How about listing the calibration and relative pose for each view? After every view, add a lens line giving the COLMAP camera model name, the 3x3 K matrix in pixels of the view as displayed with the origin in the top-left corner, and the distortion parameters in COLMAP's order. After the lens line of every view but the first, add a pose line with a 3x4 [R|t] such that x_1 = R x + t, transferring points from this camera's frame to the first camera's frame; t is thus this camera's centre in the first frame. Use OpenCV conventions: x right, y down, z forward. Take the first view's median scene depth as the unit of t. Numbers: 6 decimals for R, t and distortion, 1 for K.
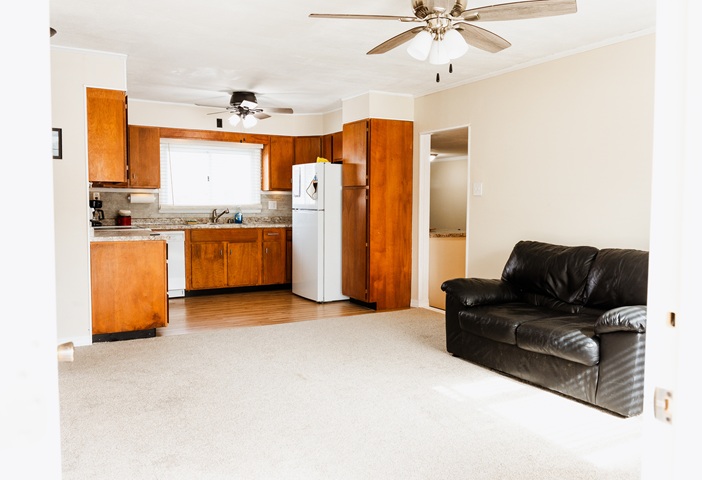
lens RADIAL K [[573.0, 0, 350.8], [0, 573.0, 239.5], [0, 0, 1]] dist [0.004149, -0.000551]
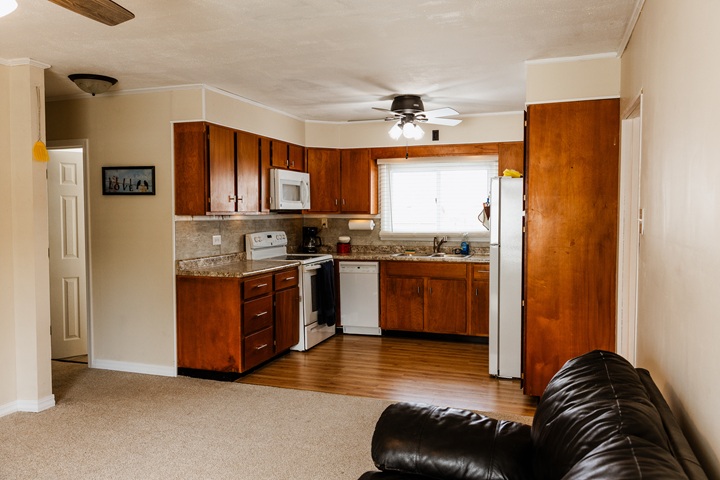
lens RADIAL K [[558.6, 0, 359.8], [0, 558.6, 239.0], [0, 0, 1]] dist [0.007374, -0.003589]
pose [[0.652895, 0.027048, -0.756966, 0.339353], [-0.040380, 0.999184, 0.000875, -0.049579], [0.756372, 0.029995, 0.653454, 0.403089]]
